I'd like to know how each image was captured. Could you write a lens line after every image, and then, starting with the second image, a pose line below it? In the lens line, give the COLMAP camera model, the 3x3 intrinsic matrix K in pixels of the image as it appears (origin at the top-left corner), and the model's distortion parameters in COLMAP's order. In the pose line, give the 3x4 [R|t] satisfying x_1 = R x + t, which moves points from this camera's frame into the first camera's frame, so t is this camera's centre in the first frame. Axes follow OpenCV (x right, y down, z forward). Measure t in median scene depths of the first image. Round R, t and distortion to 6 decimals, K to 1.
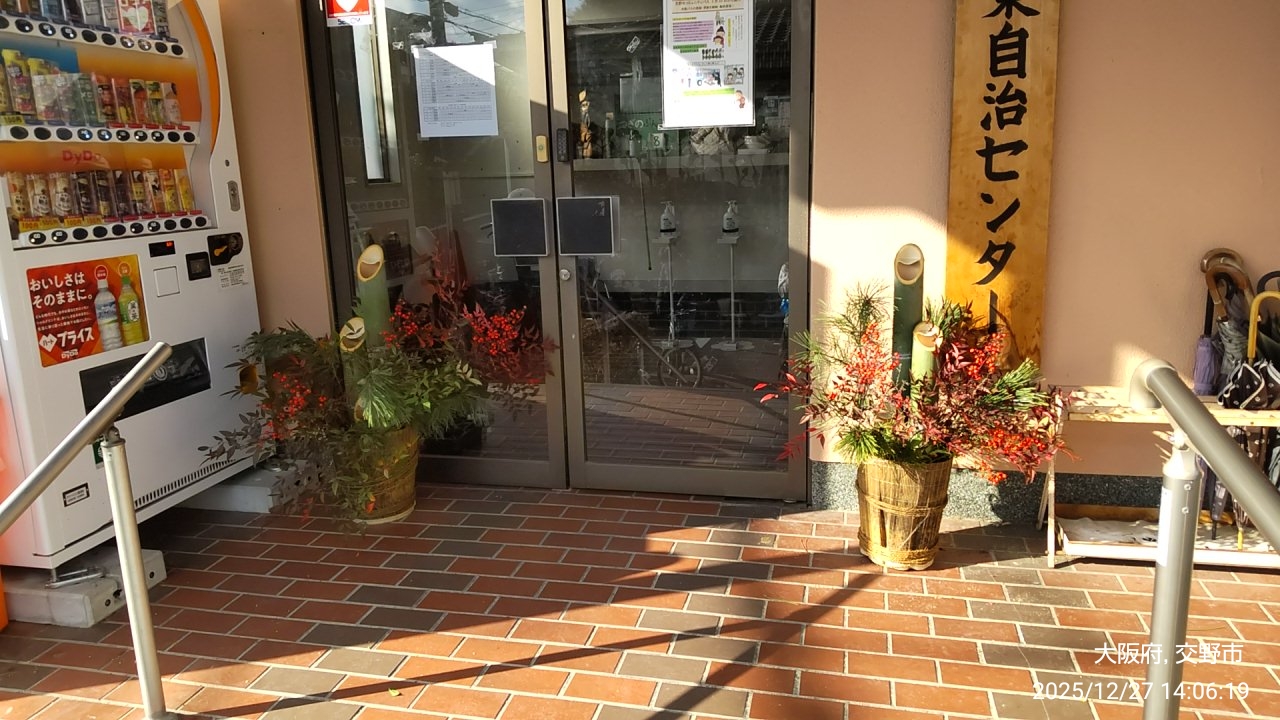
lens RADIAL K [[940.0, 0, 626.3], [0, 940.0, 319.0], [0, 0, 1]] dist [0.090188, -0.145879]
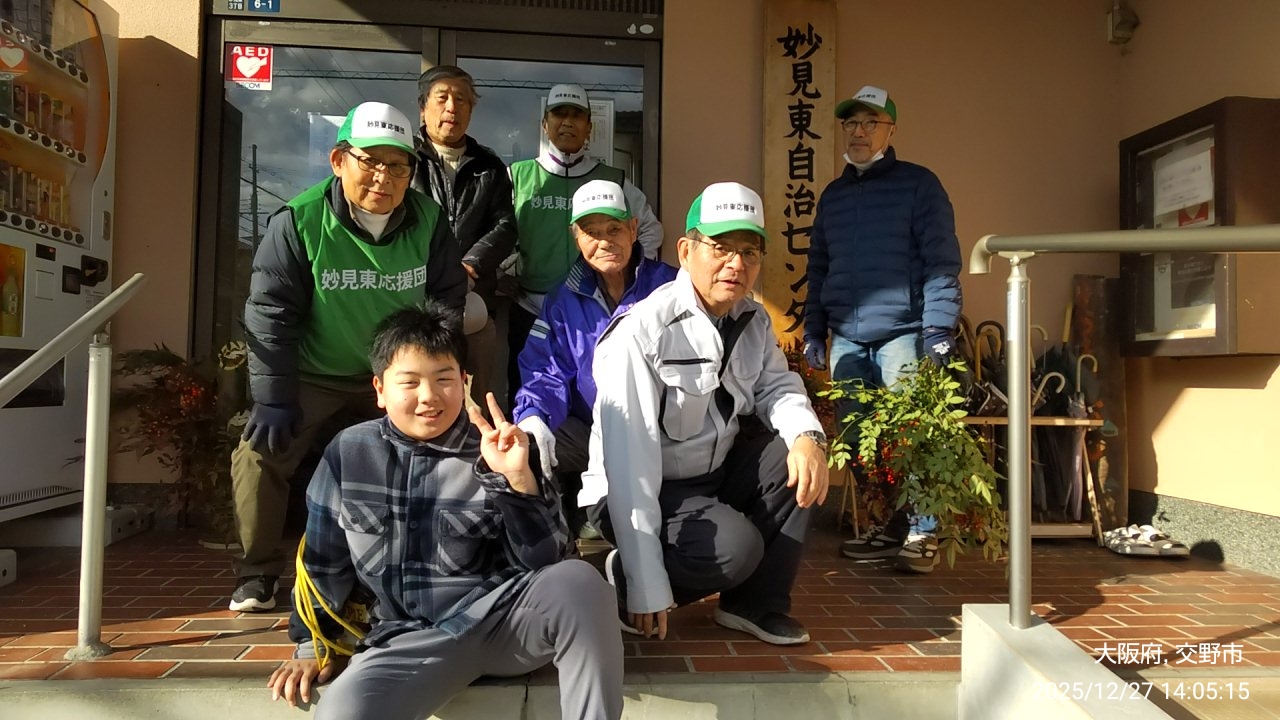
lens RADIAL K [[940.0, 0, 626.3], [0, 940.0, 319.0], [0, 0, 1]] dist [0.090188, -0.145879]
pose [[0.944400, 0.078816, 0.319214, -0.247887], [0.006736, 0.966003, -0.258441, 0.280253], [-0.328731, 0.246222, 0.911762, -0.100938]]
